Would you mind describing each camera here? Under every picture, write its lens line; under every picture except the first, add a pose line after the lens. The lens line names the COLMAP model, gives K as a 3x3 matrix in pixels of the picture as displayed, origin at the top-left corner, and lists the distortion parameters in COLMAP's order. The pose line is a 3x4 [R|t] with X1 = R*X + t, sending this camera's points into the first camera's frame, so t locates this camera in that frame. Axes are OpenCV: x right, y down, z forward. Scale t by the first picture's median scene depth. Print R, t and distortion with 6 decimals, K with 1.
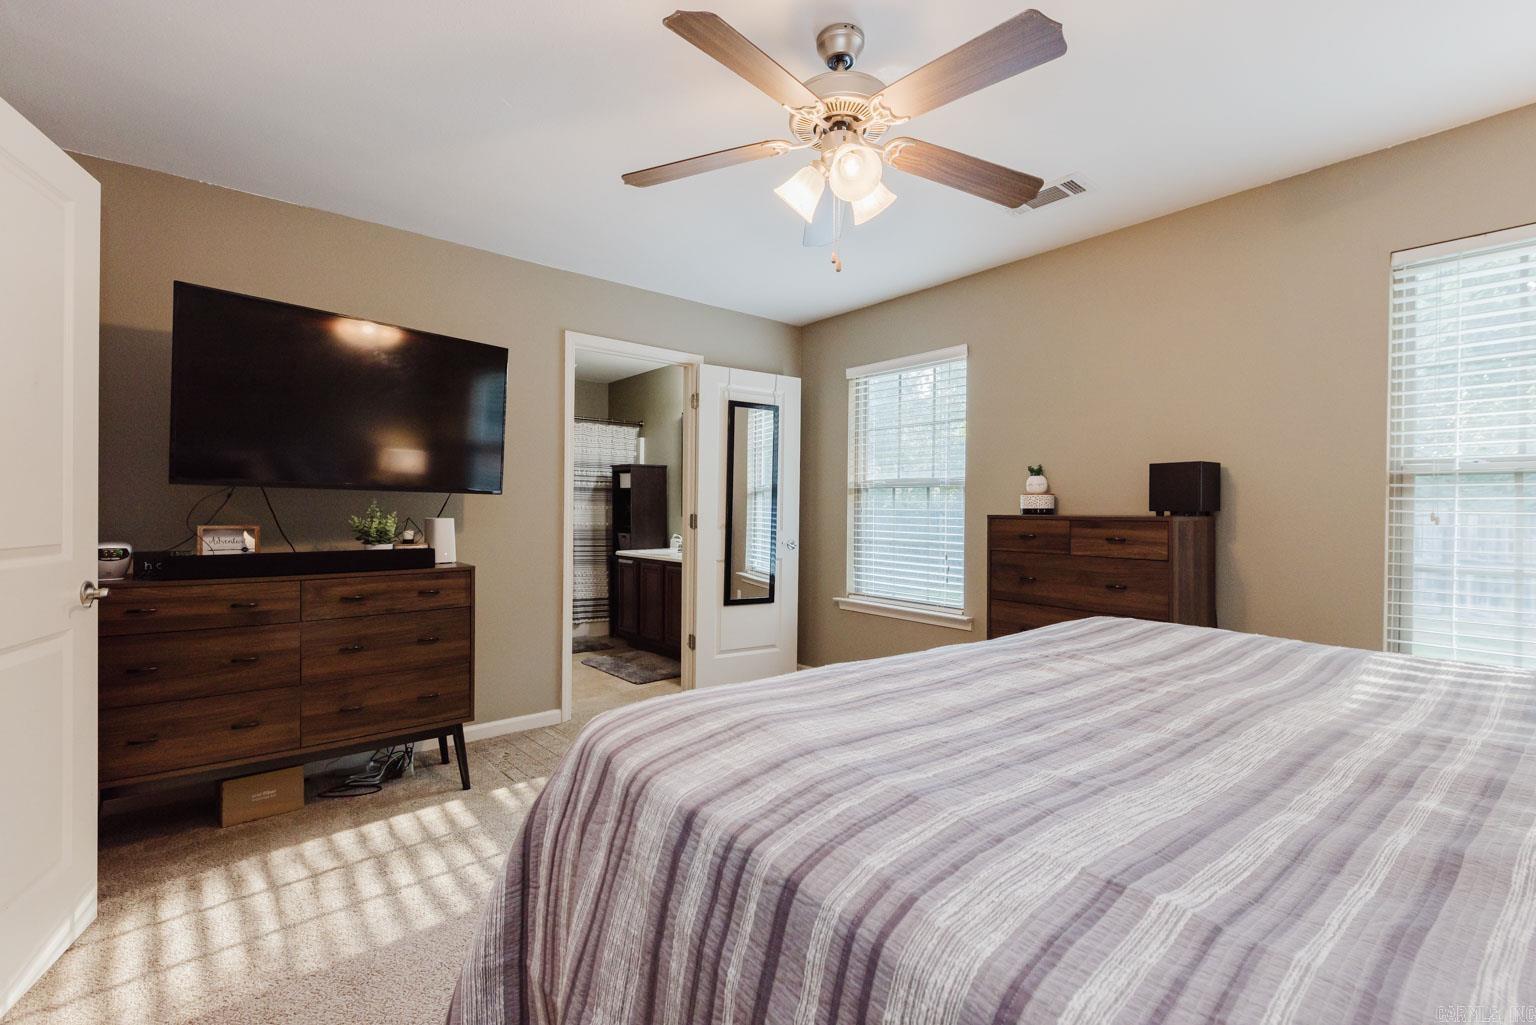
lens RADIAL K [[686.8, 0, 773.4], [0, 686.8, 515.9], [0, 0, 1]] dist [-0.000593, -0.000030]
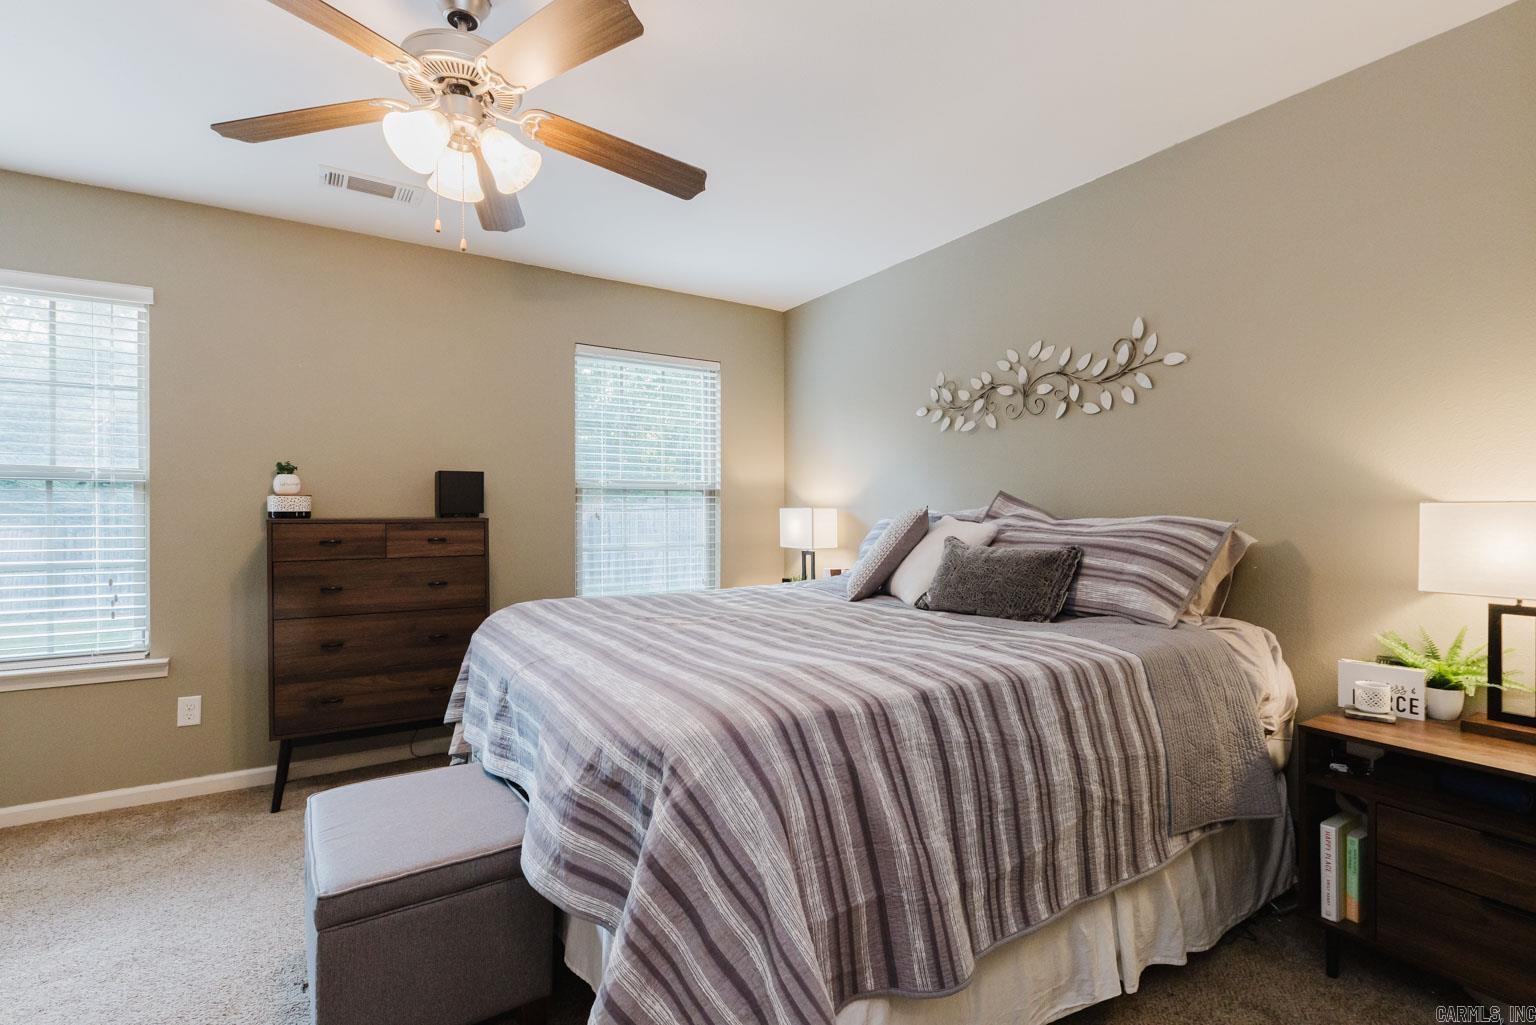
lens RADIAL K [[718.1, 0, 772.1], [0, 718.1, 507.9], [0, 0, 1]] dist [0.001479, -0.000281]
pose [[0.085379, -0.000299, 0.996348, -0.253453], [0.012549, 0.999921, -0.000775, -0.003686], [-0.996269, 0.012570, 0.085376, 0.161003]]
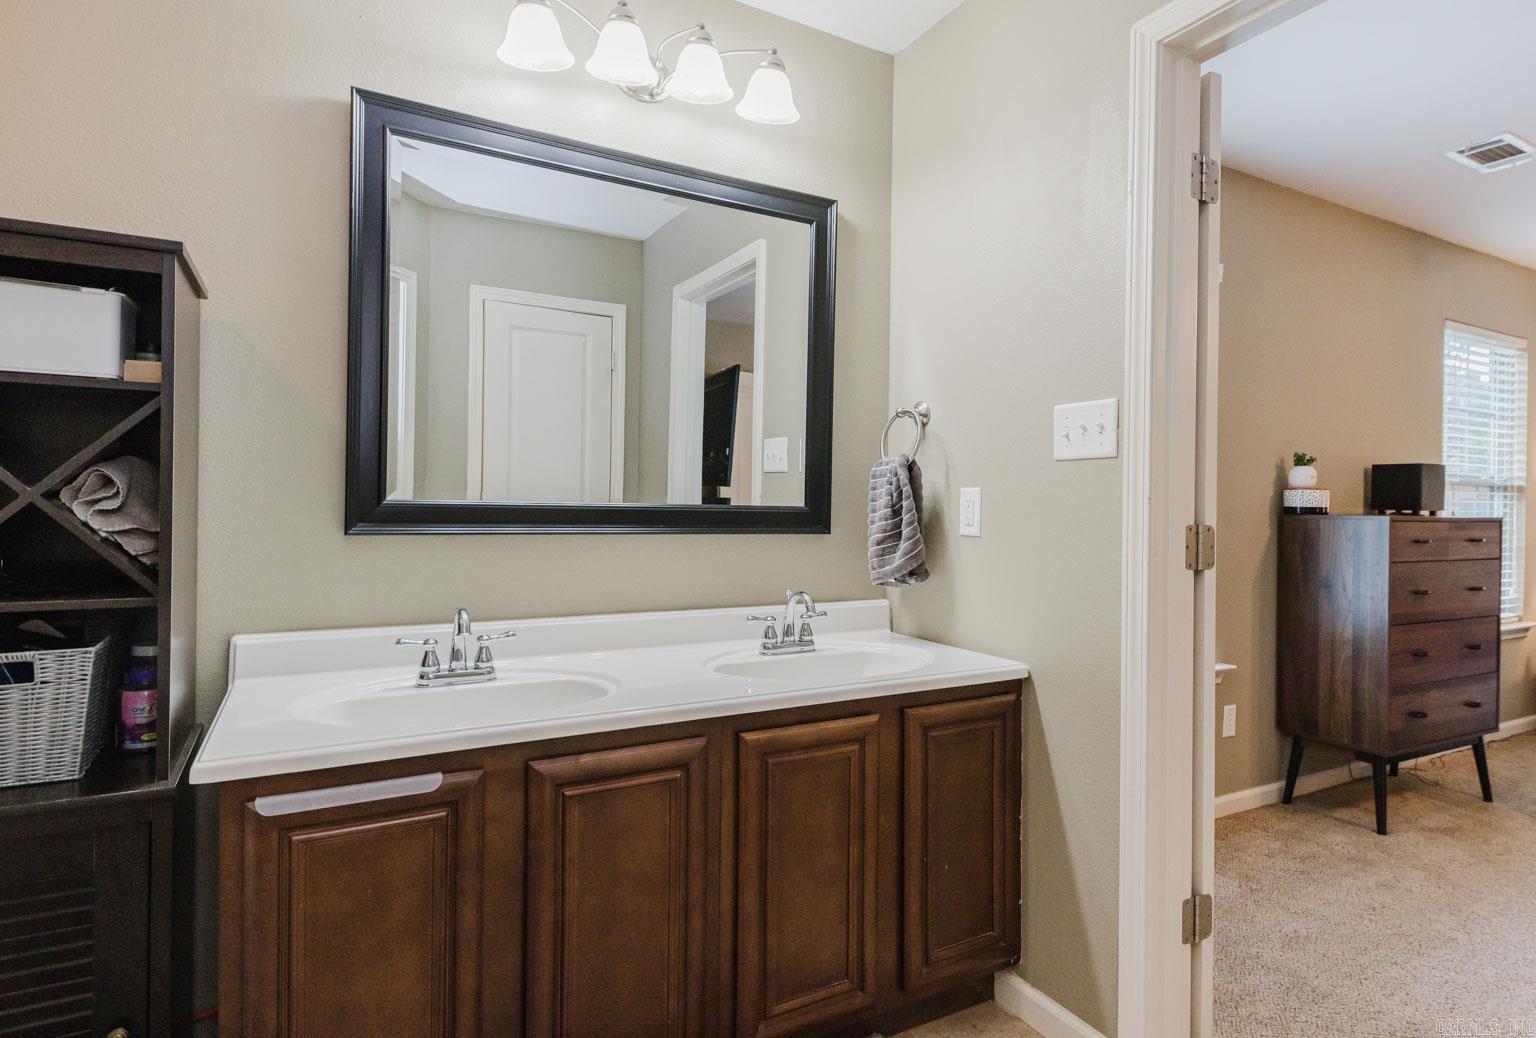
lens RADIAL K [[821.8, 0, 771.9], [0, 821.8, 515.4], [0, 0, 1]] dist [-0.001253, 0.000164]
pose [[0.154420, -0.020694, 0.987789, -0.348540], [-0.001495, 0.999775, 0.021179, -0.010760], [-0.988004, -0.004748, 0.154354, 0.775688]]
